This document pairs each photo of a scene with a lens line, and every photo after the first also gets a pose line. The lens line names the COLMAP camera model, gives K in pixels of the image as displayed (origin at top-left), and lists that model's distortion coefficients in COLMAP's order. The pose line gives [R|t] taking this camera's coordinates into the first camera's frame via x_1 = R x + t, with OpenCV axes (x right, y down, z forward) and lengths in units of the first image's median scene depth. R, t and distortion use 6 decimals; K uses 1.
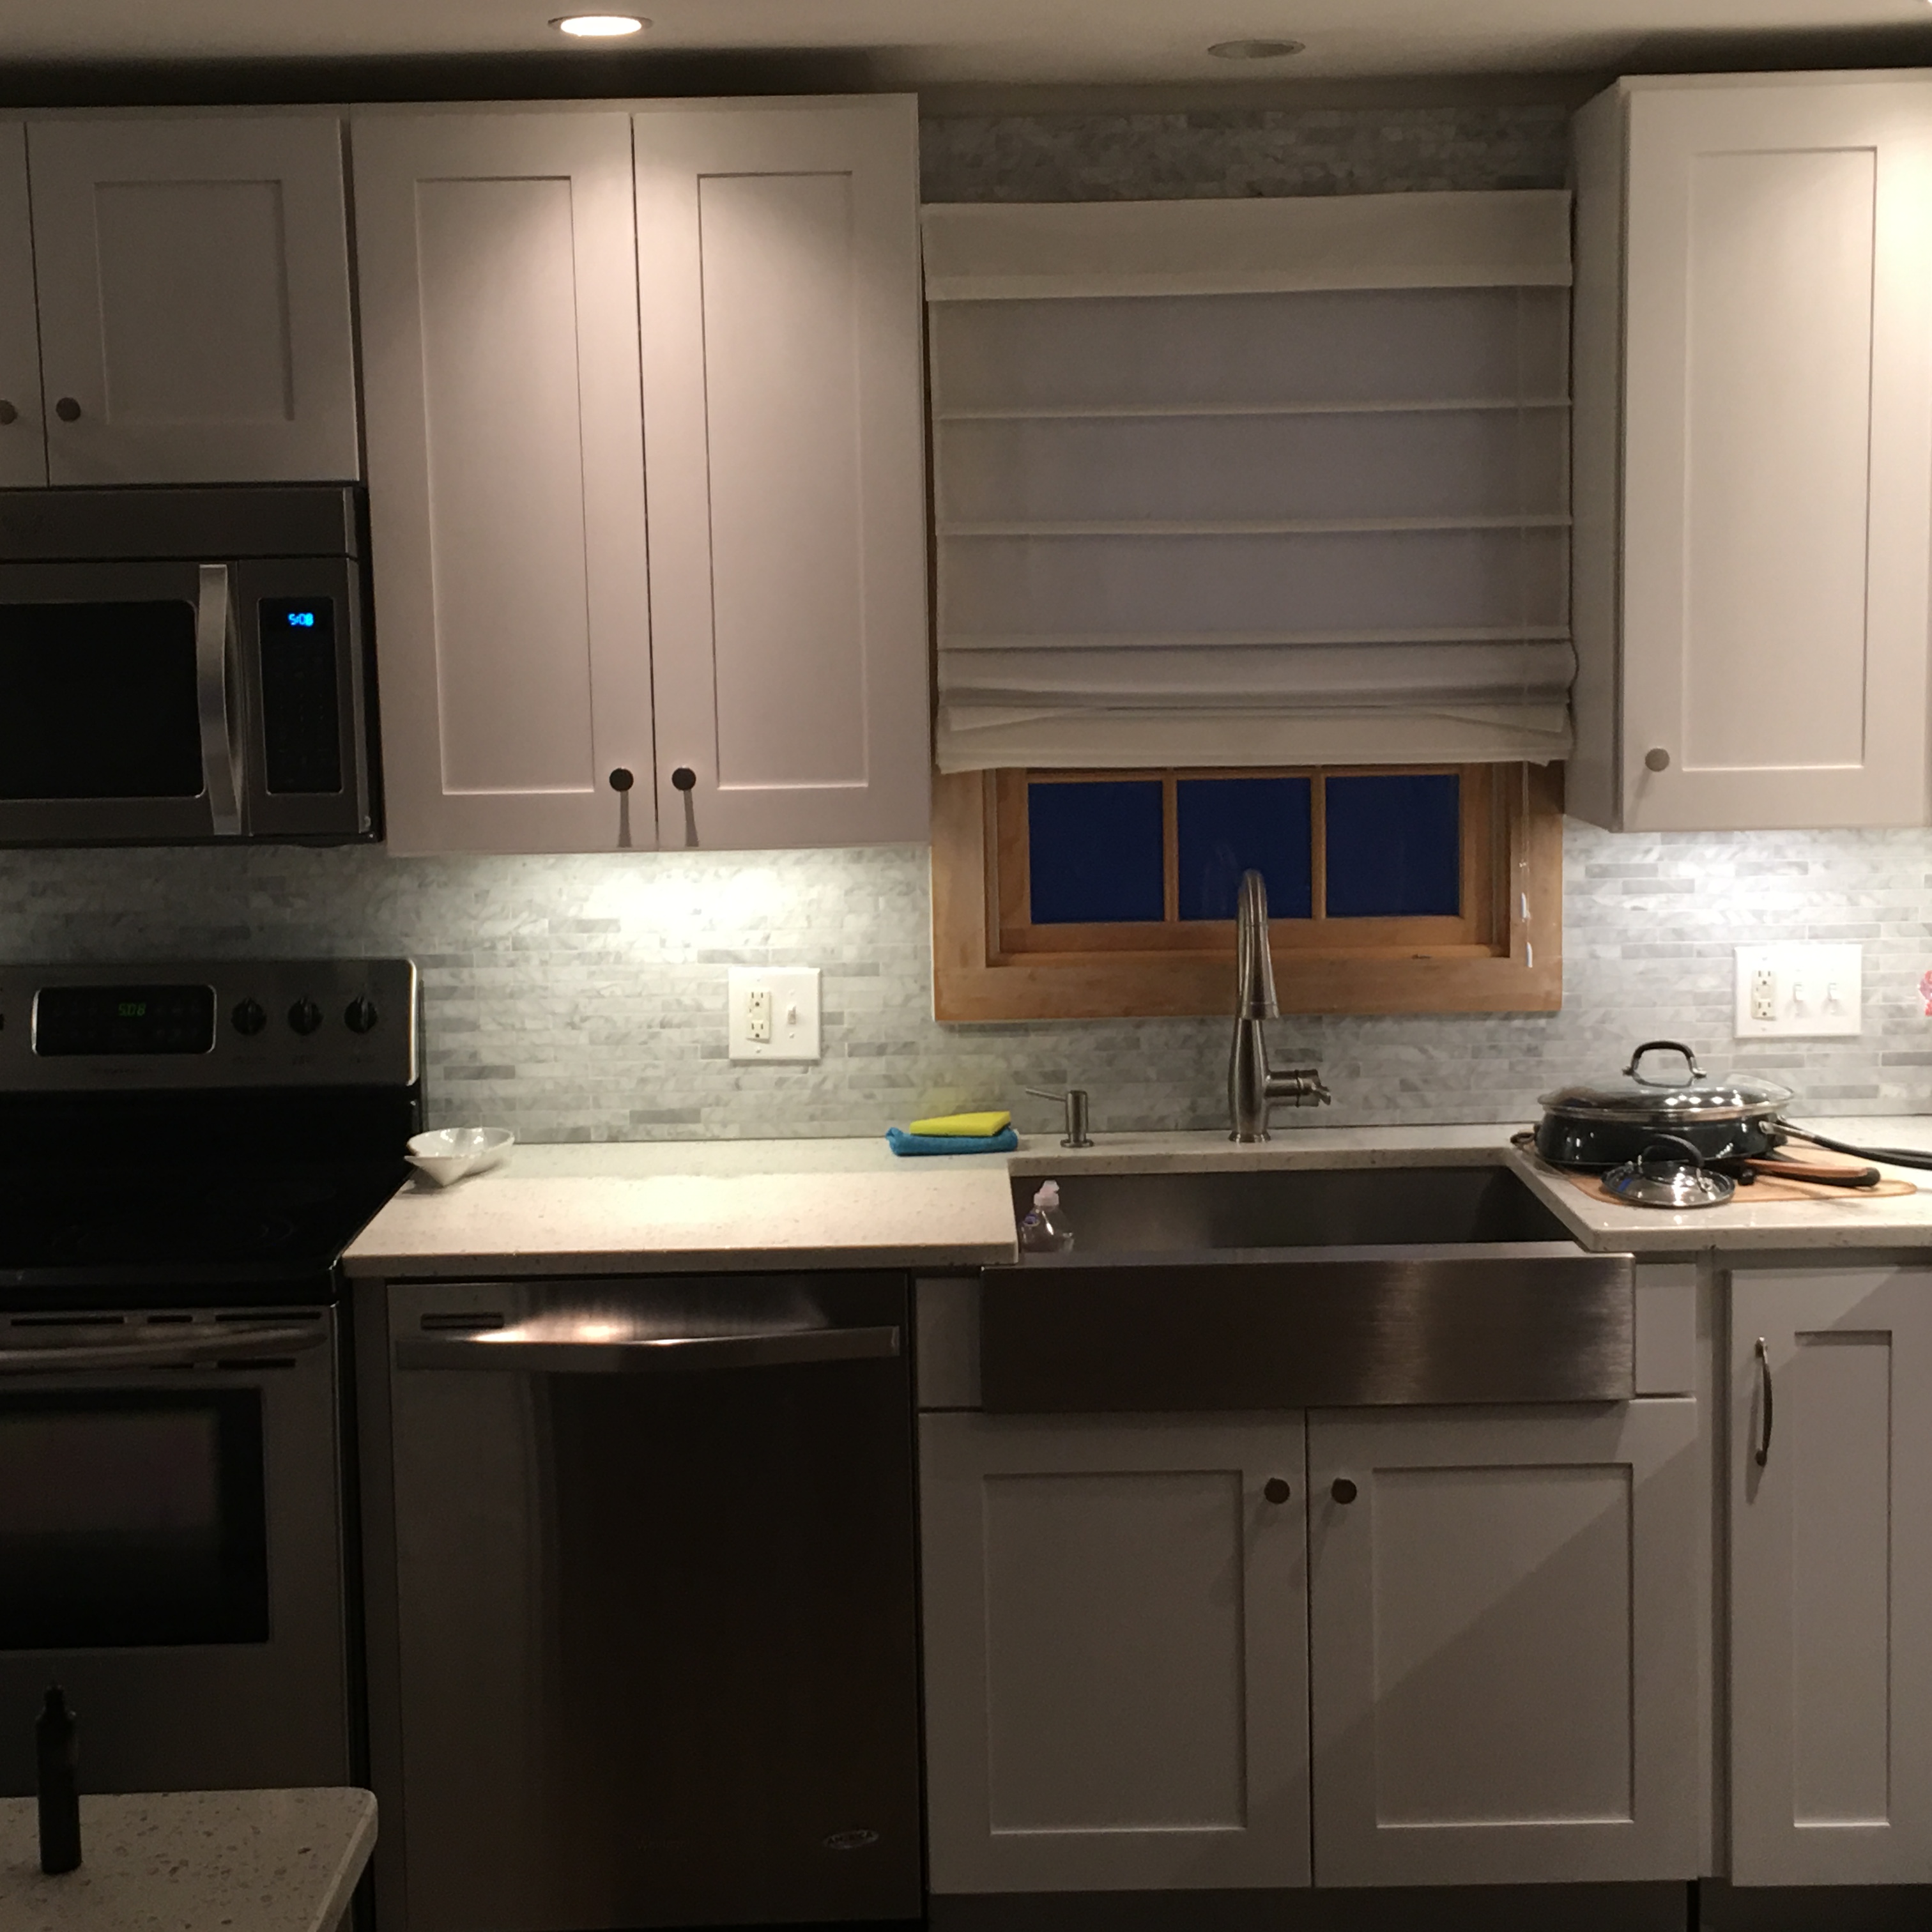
lens RADIAL K [[2932.2, 0, 949.4], [0, 2932.2, 936.3], [0, 0, 1]] dist [0.057039, 0.000000]
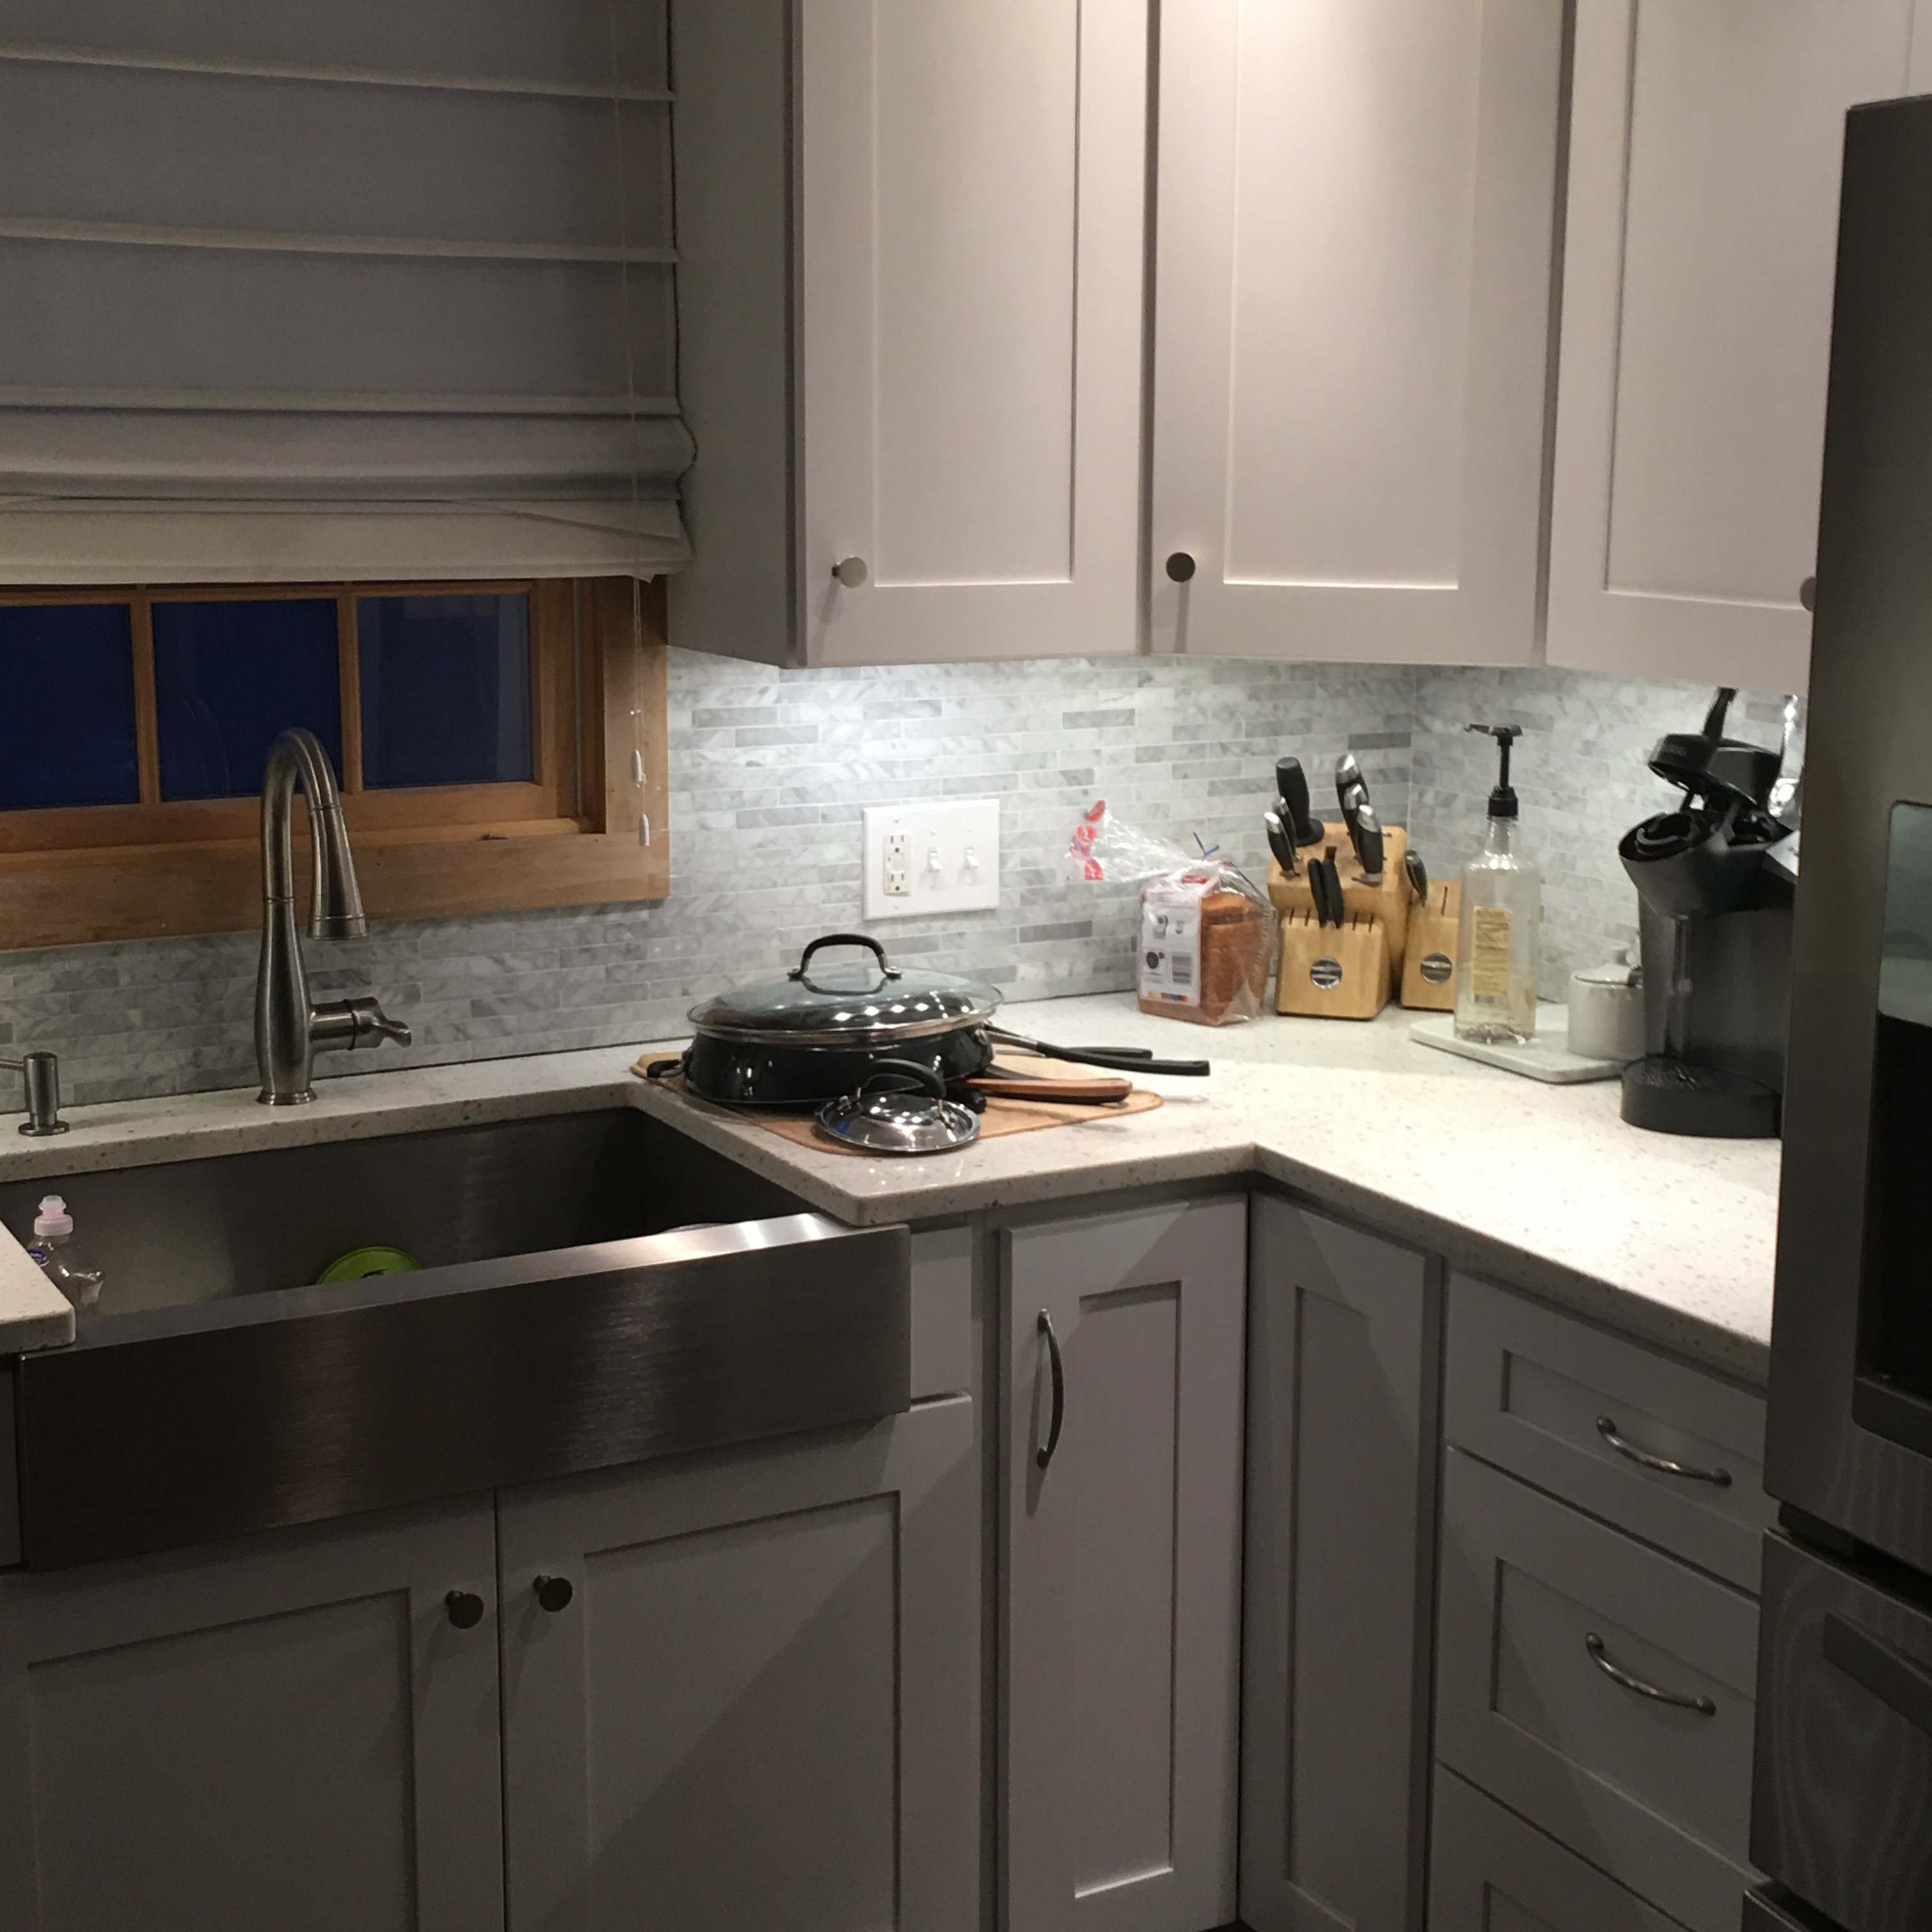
lens RADIAL K [[2932.2, 0, 972.3], [0, 2932.2, 958.4], [0, 0, 1]] dist [0.057039, 0.000000]
pose [[0.875525, -0.065163, 0.478758, -0.096125], [0.033385, 0.996654, 0.074601, -0.014406], [-0.482018, -0.049332, 0.874771, 0.283825]]
